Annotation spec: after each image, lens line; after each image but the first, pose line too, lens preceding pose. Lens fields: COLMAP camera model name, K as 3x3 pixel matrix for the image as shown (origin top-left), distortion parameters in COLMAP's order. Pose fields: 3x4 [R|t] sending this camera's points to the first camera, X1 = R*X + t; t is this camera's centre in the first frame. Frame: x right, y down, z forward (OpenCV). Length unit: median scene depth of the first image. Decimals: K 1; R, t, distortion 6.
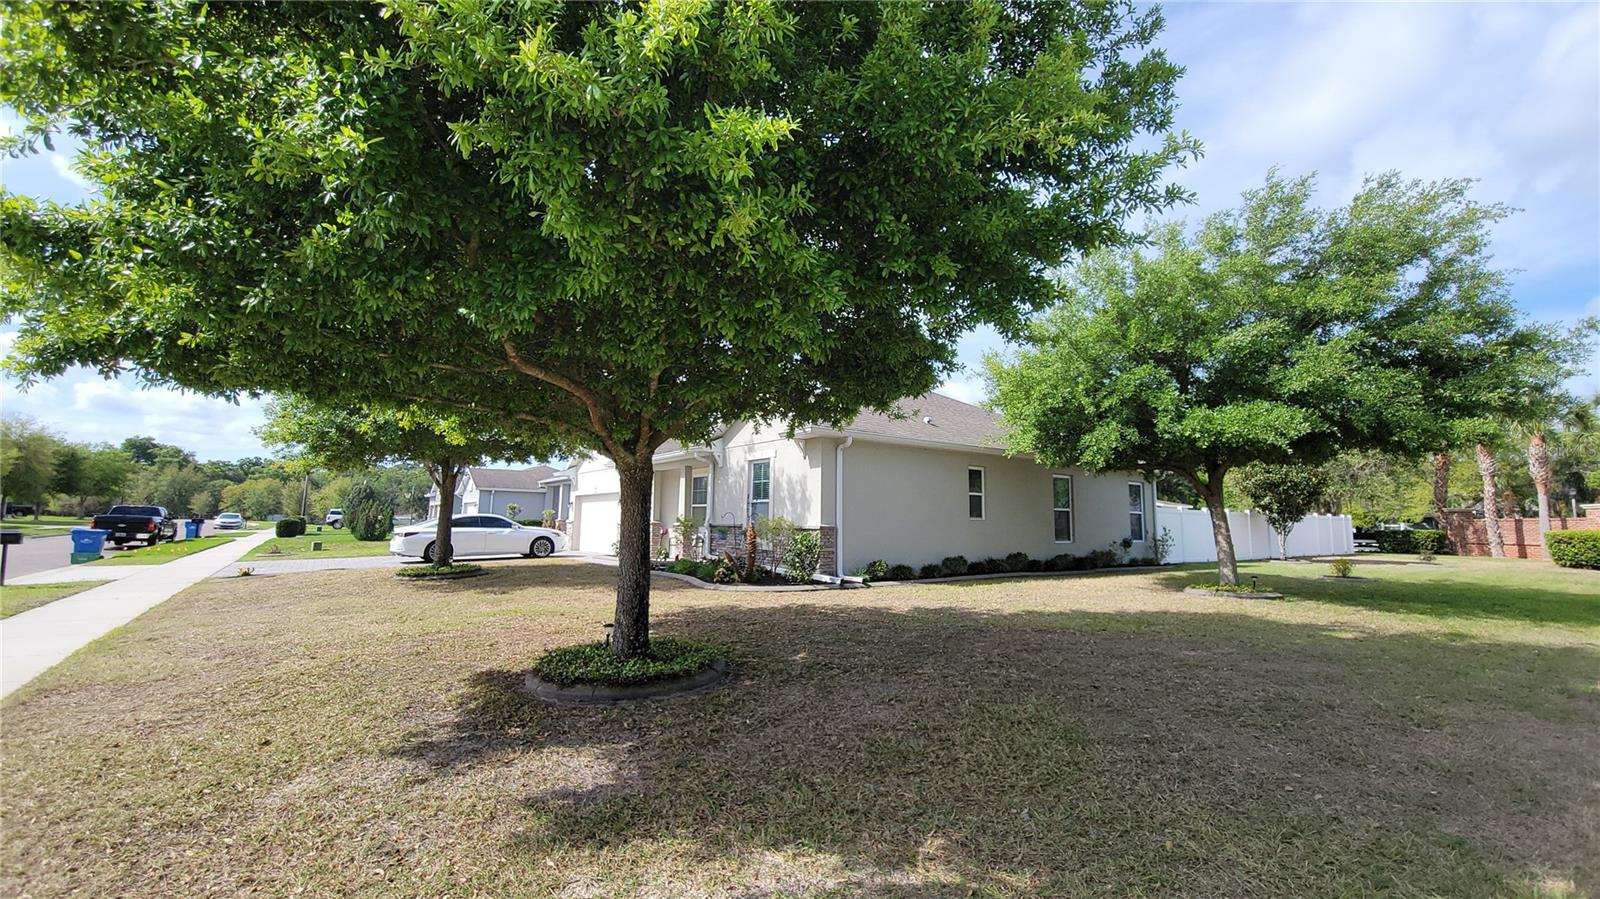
lens RADIAL K [[652.1, 0, 816.1], [0, 652.1, 445.9], [0, 0, 1]] dist [-0.002321, -0.000744]
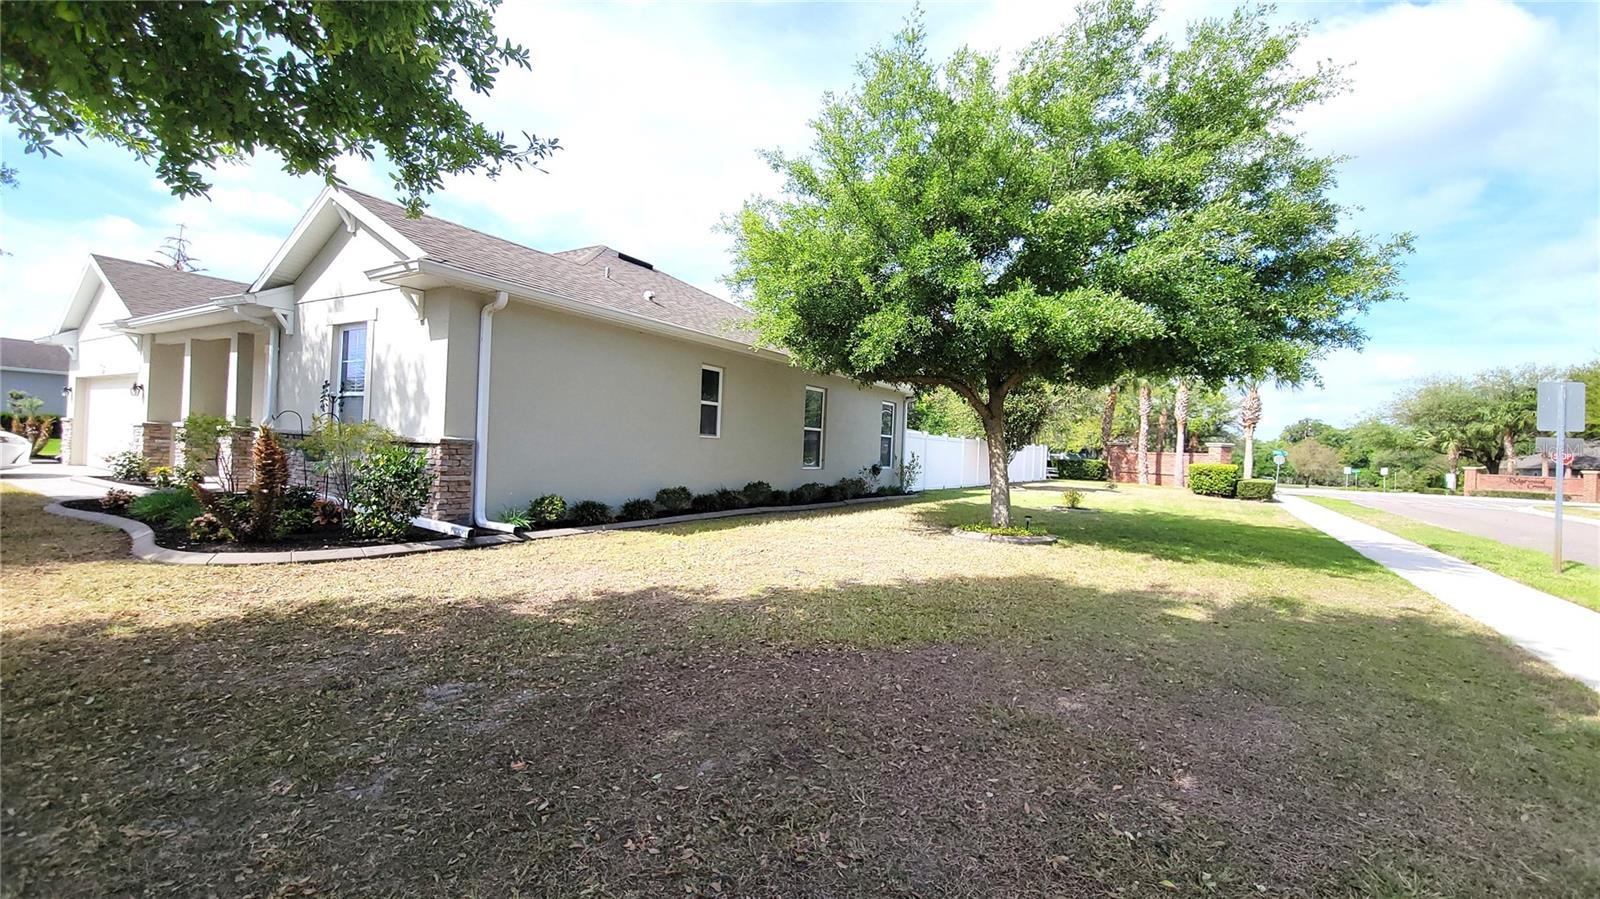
lens RADIAL K [[652.1, 0, 805.3], [0, 652.1, 445.8], [0, 0, 1]] dist [-0.002321, -0.000744]
pose [[0.931627, 0.029233, 0.362238, 0.086375], [-0.074537, 0.990939, 0.111729, 0.033702], [-0.355690, -0.131090, 0.925365, 0.294996]]
